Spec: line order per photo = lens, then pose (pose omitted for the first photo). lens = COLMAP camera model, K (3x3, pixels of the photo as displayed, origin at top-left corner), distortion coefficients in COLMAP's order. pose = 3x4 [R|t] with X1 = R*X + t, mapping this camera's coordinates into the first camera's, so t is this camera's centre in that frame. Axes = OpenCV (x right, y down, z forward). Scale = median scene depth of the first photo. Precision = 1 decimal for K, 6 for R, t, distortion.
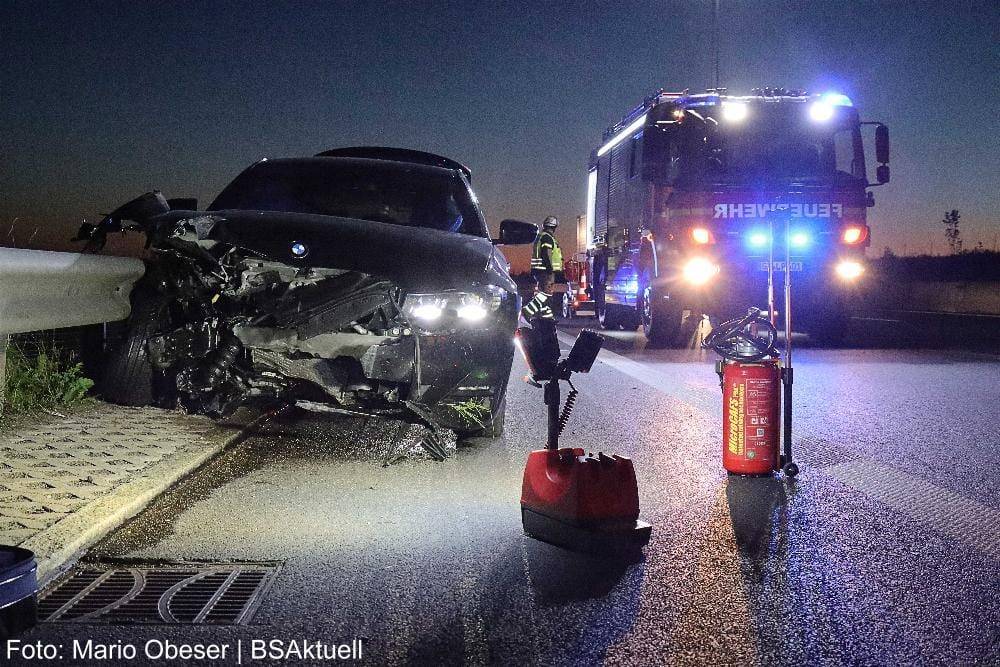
lens RADIAL K [[1110.2, 0, 500.0], [0, 1110.2, 333.5], [0, 0, 1]] dist [0.010118, 0.009938]
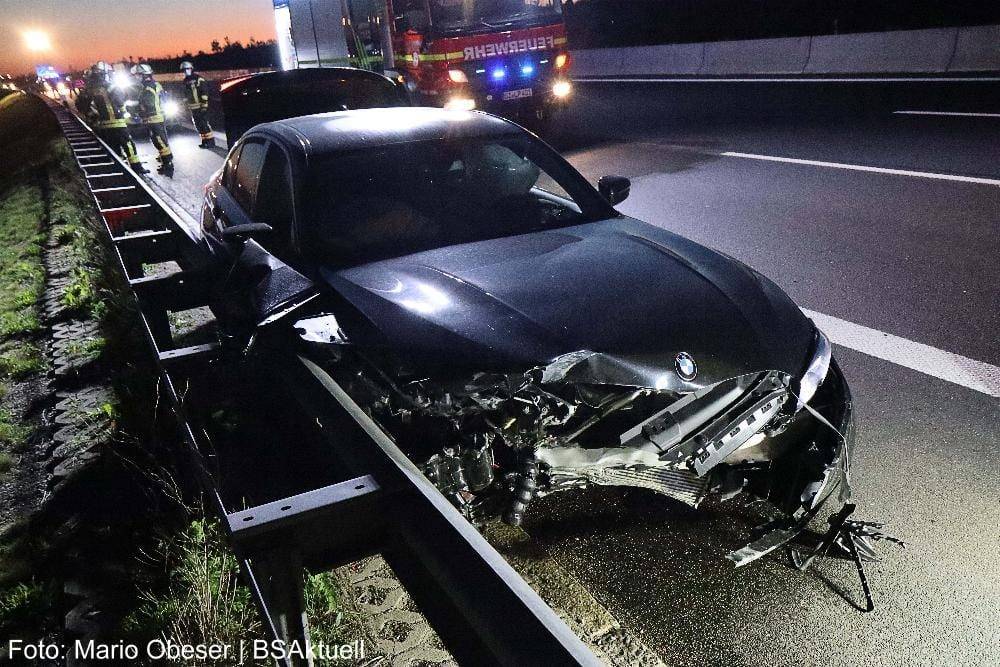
lens RADIAL K [[752.4, 0, 500.0], [0, 752.4, 333.5], [0, 0, 1]] dist [-0.001121, 0.001638]
pose [[0.884926, -0.256739, 0.388577, -0.436831], [0.124448, 0.934348, 0.333927, -0.253497], [-0.448798, -0.247143, 0.858779, 0.579712]]
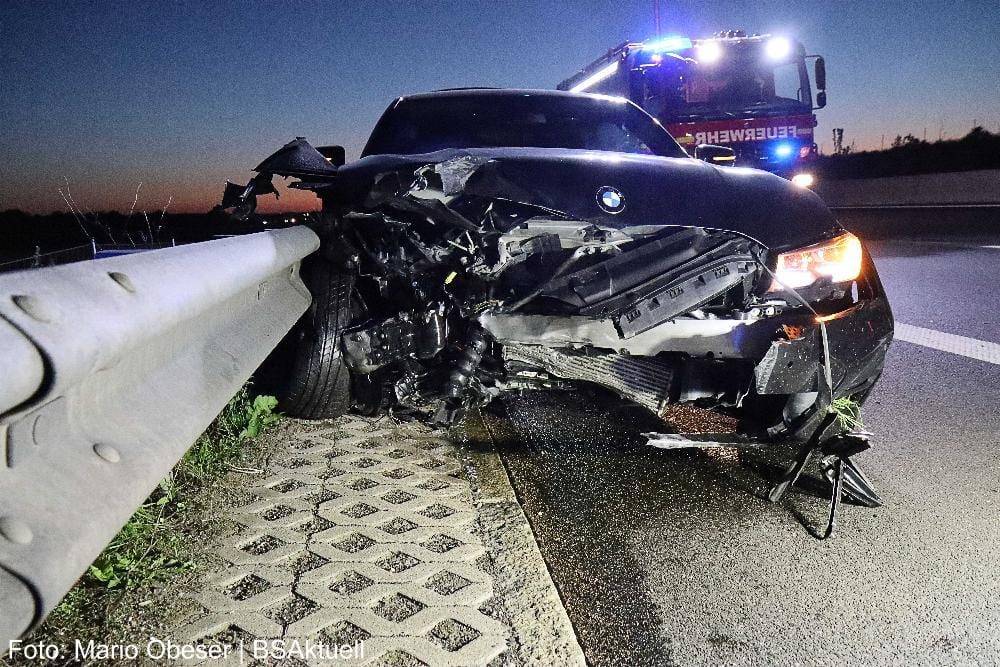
lens RADIAL K [[752.4, 0, 500.0], [0, 752.4, 333.5], [0, 0, 1]] dist [-0.001121, 0.001638]
pose [[0.993137, -0.087073, 0.078091, -0.262483], [0.076921, 0.989206, 0.124722, -0.053125], [-0.088108, -0.117859, 0.989114, 0.514445]]
